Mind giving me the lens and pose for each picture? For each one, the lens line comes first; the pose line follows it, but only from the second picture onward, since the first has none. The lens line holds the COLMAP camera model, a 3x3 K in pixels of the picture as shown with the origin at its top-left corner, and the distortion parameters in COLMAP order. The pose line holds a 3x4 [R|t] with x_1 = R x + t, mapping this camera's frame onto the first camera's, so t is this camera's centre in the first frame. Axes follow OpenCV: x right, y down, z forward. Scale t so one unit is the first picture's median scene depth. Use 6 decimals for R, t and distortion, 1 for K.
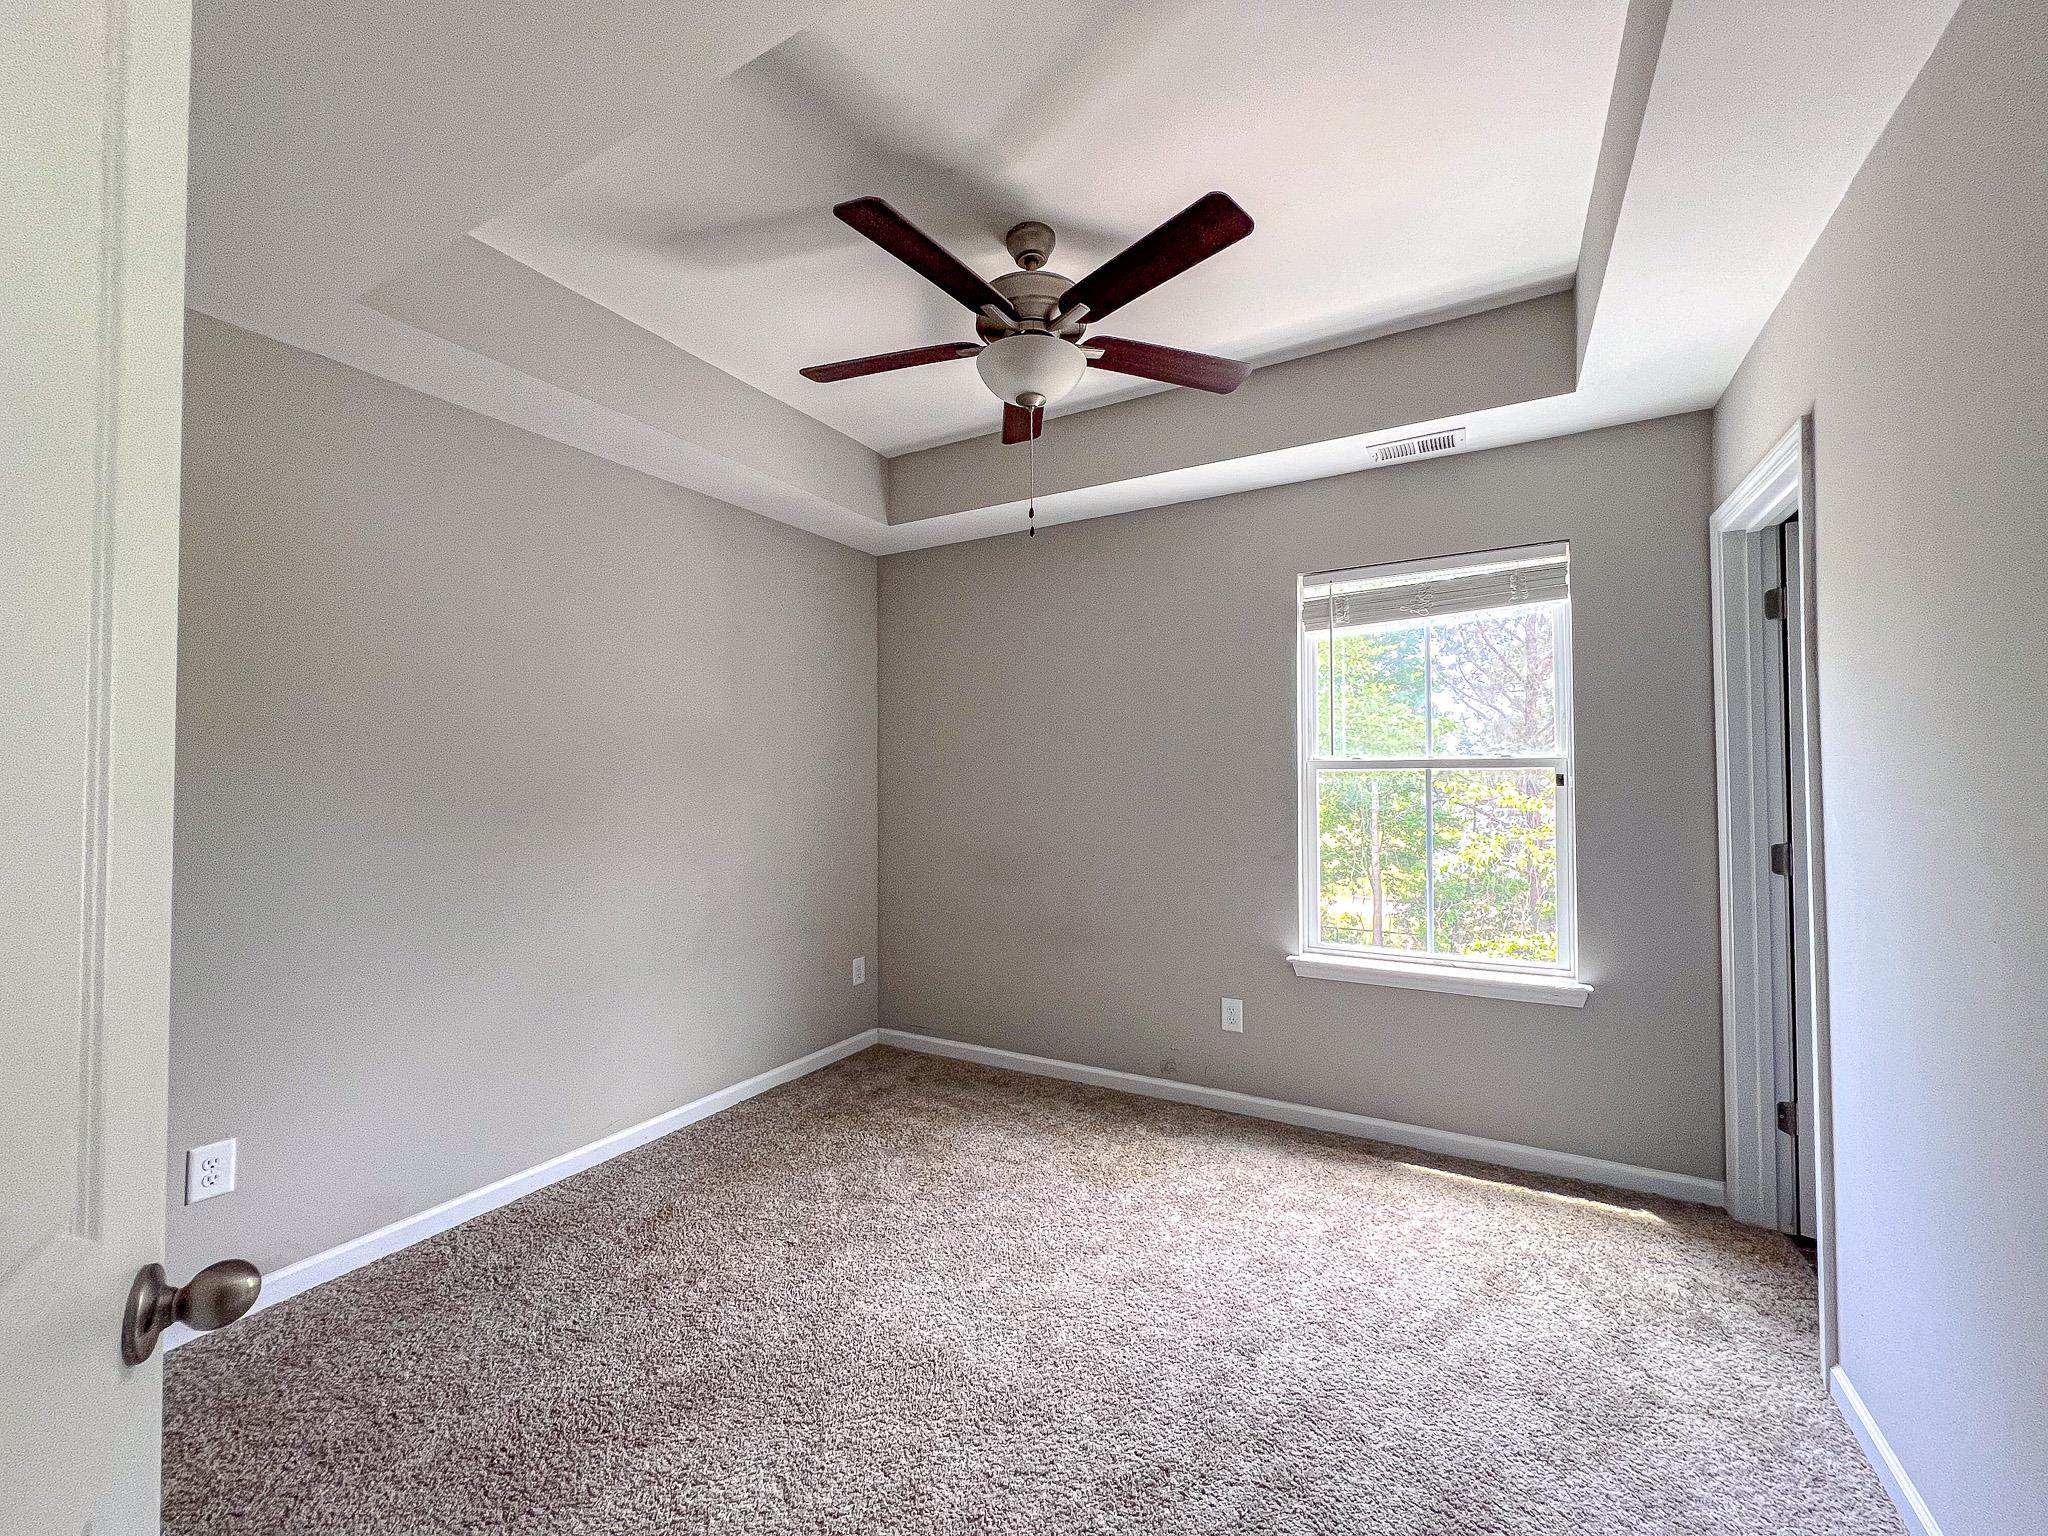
lens RADIAL K [[818.8, 0, 1016.5], [0, 818.8, 765.3], [0, 0, 1]] dist [-0.003266, 0.002293]
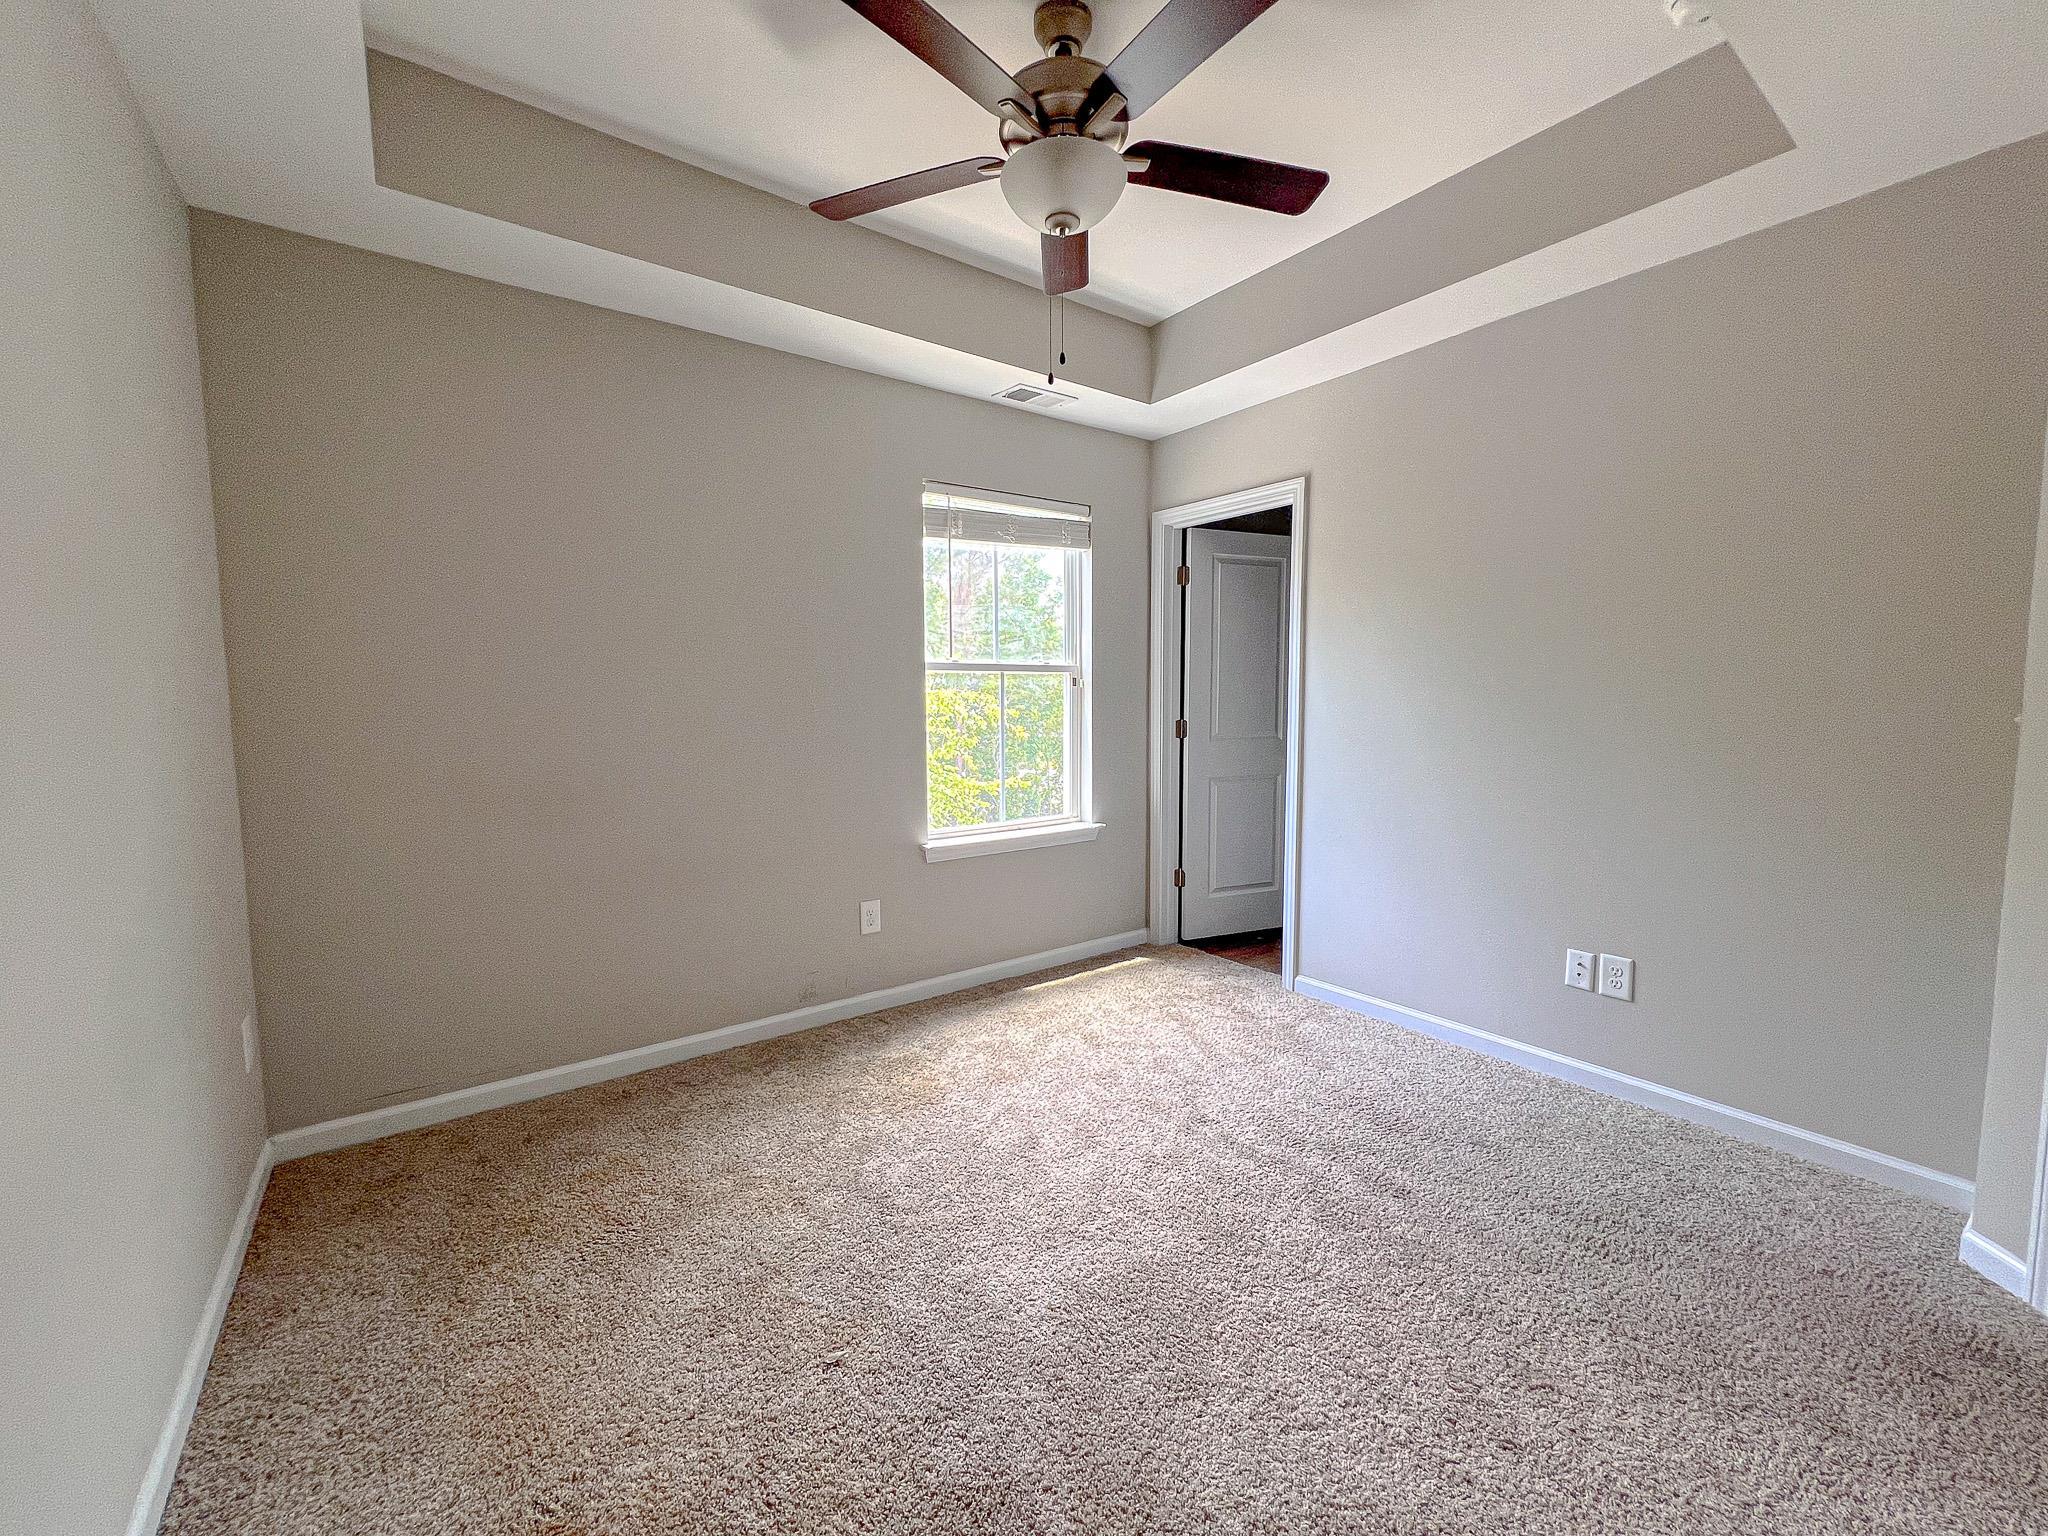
lens RADIAL K [[818.8, 0, 1021.9], [0, 818.8, 758.1], [0, 0, 1]] dist [-0.003266, 0.002293]
pose [[0.415246, -0.063153, 0.907514, -0.619447], [-0.008147, 0.997289, 0.073128, 0.045222], [-0.909672, -0.037760, 0.413606, 0.491005]]
